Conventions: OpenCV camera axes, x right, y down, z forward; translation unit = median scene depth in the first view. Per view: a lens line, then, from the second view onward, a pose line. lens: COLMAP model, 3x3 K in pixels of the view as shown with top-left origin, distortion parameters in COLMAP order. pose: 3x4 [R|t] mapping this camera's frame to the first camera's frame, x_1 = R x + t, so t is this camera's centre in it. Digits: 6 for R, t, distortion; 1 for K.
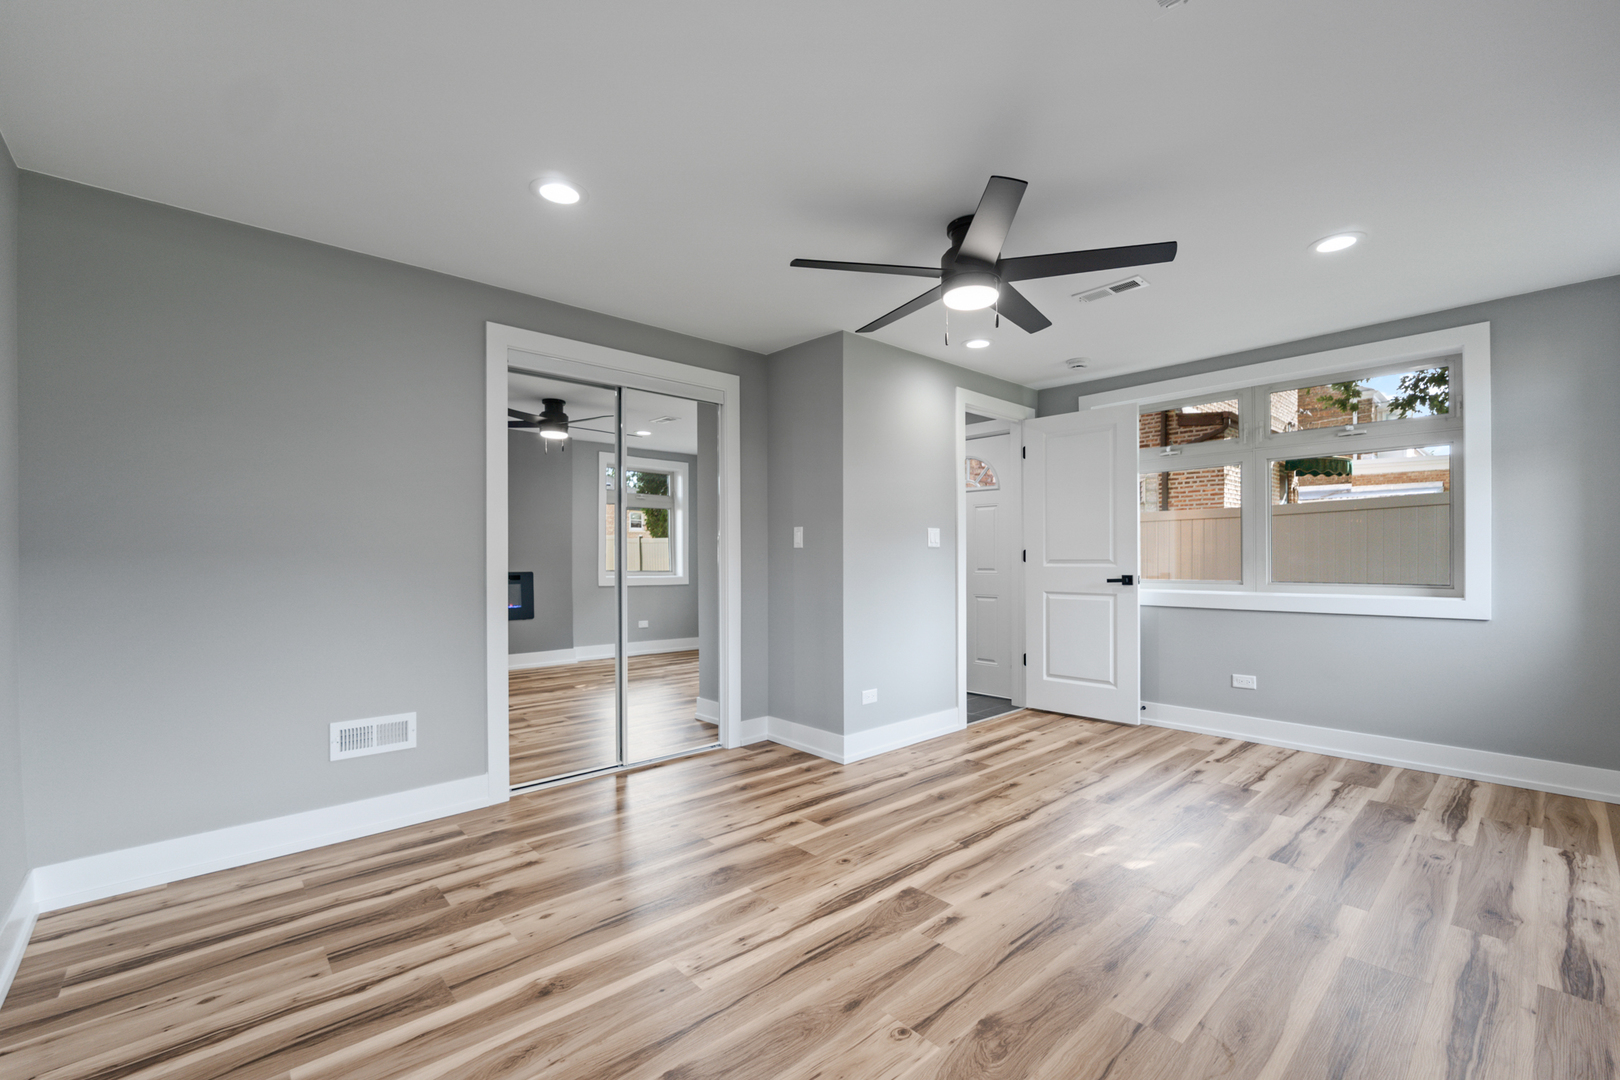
lens RADIAL K [[681.1, 0, 805.6], [0, 681.1, 554.4], [0, 0, 1]] dist [-0.002431, -0.000202]
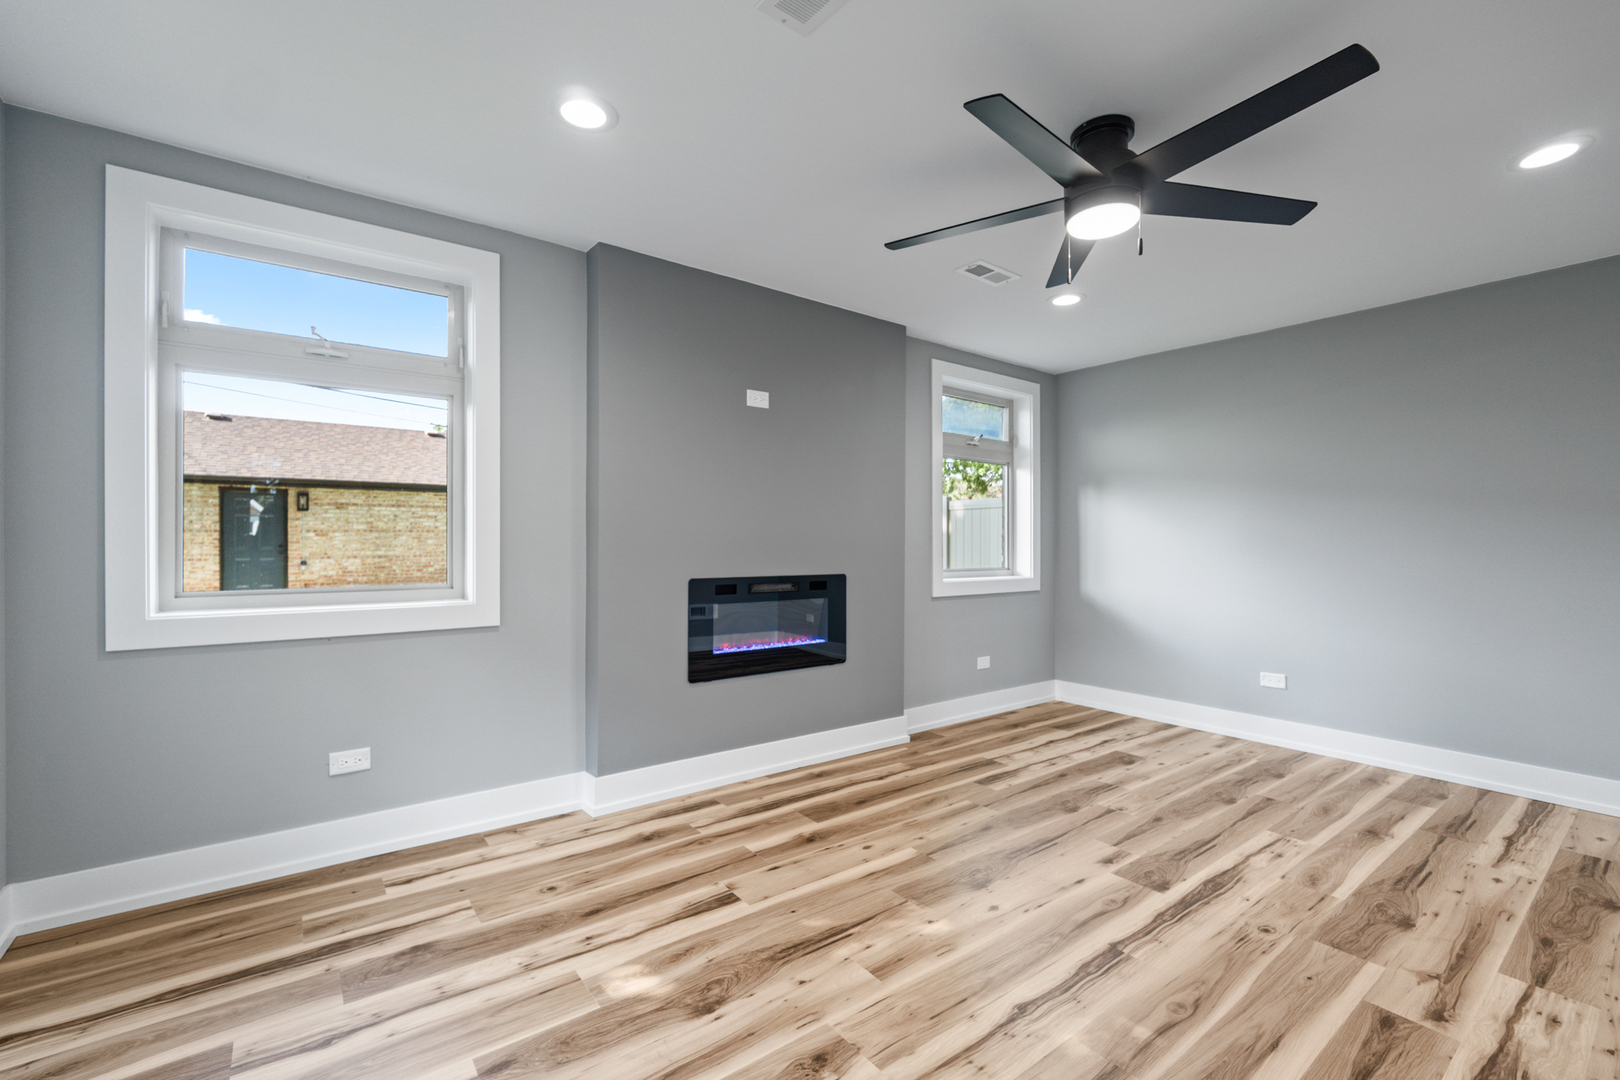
lens RADIAL K [[722.8, 0, 810.0], [0, 722.8, 540.0], [0, 0, 1]] dist [-0.001489, -0.000333]
pose [[-0.998019, -0.002014, 0.062875, 0.569069], [-0.002633, 0.999949, -0.009773, 0.009029], [-0.062852, -0.009919, -0.997974, 1.999833]]
